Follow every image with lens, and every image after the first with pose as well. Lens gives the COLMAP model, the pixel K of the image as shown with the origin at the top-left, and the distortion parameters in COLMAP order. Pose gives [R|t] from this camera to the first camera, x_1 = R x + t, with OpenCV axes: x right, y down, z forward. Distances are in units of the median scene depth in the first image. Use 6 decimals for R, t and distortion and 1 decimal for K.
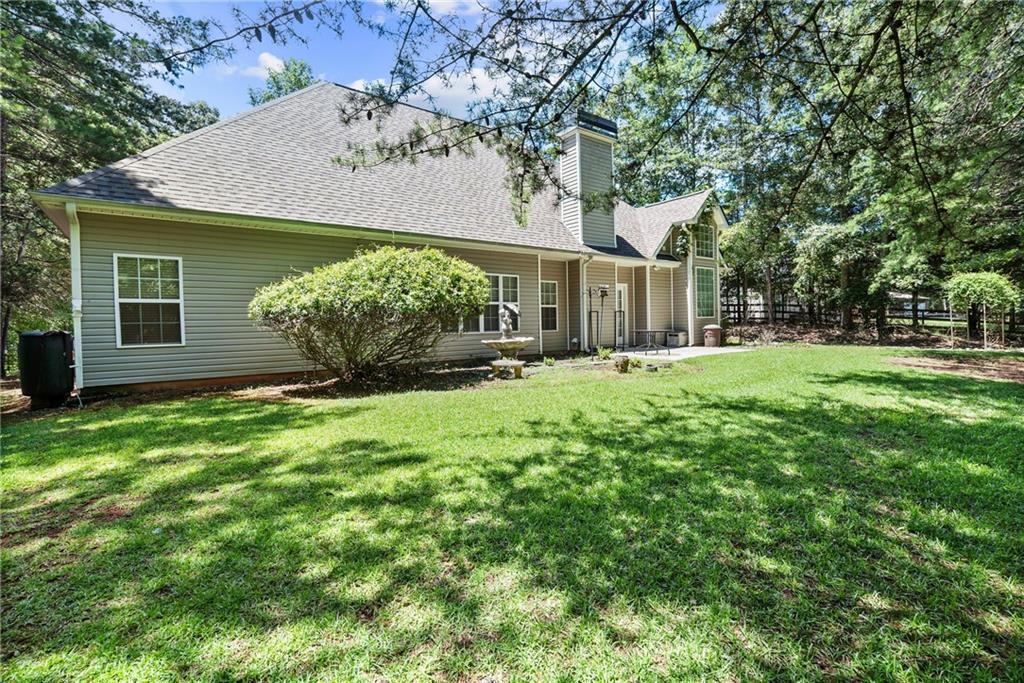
lens RADIAL K [[469.1, 0, 507.7], [0, 469.1, 334.9], [0, 0, 1]] dist [-0.001526, 0.000149]
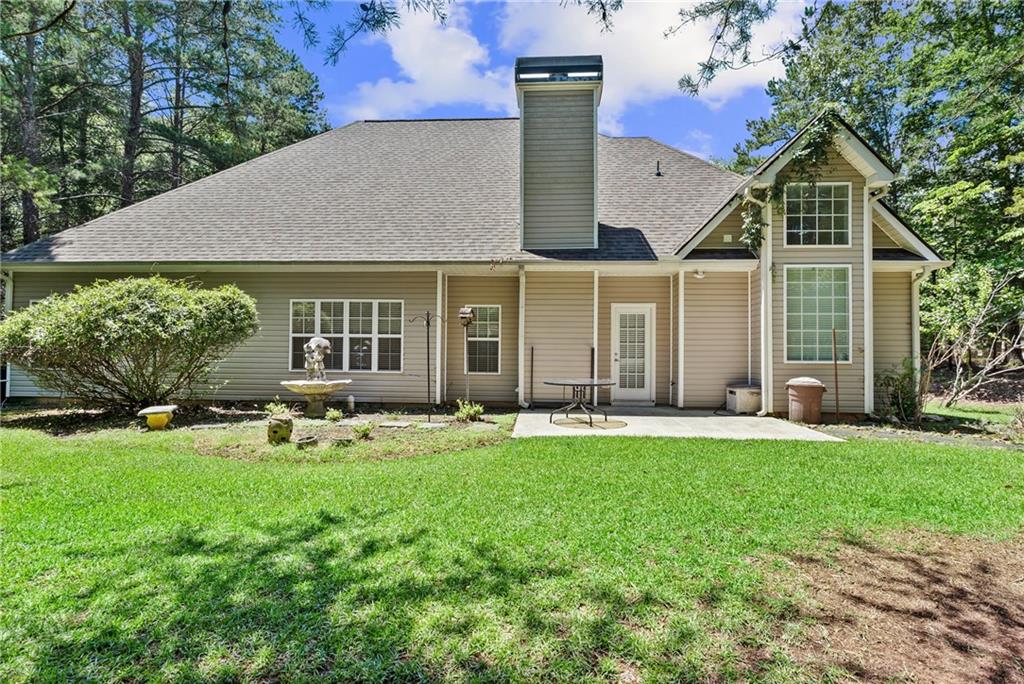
lens RADIAL K [[485.2, 0, 509.9], [0, 485.2, 352.1], [0, 0, 1]] dist [-0.000597, 0.000428]
pose [[0.755980, 0.017036, -0.654373, 0.580187], [-0.043492, 0.998760, -0.024243, -0.024285], [0.653148, 0.046787, 0.755783, 0.434511]]
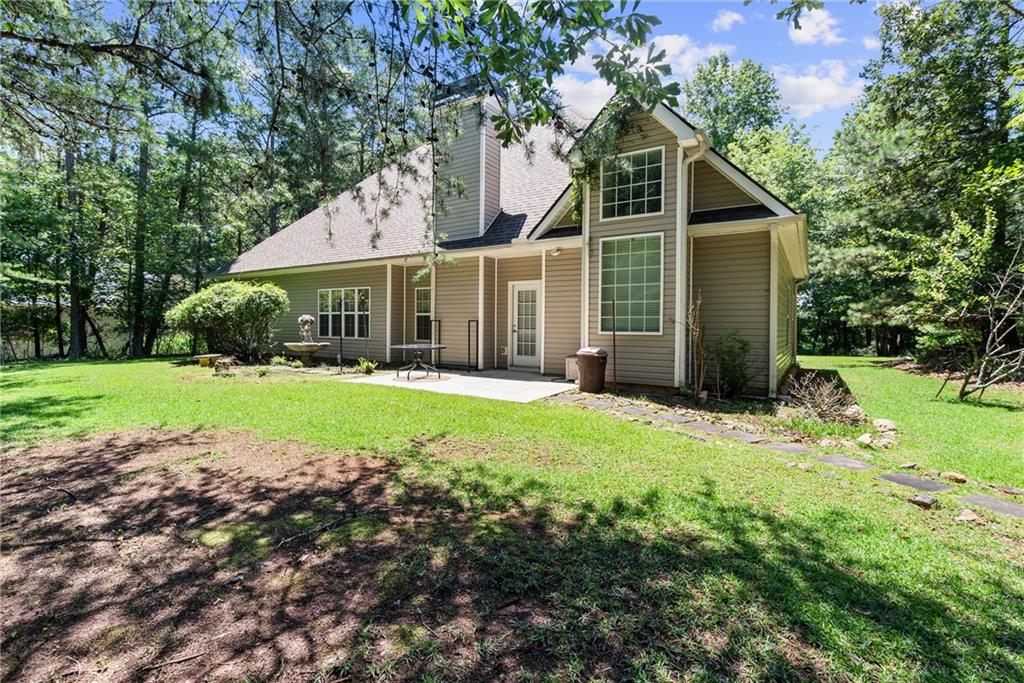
lens RADIAL K [[469.1, 0, 507.7], [0, 469.1, 334.9], [0, 0, 1]] dist [-0.001526, 0.000149]
pose [[0.324506, 0.037413, -0.945143, 0.971515], [-0.047221, 0.998612, 0.023317, -0.046975], [0.944704, 0.037065, 0.325822, 0.801395]]
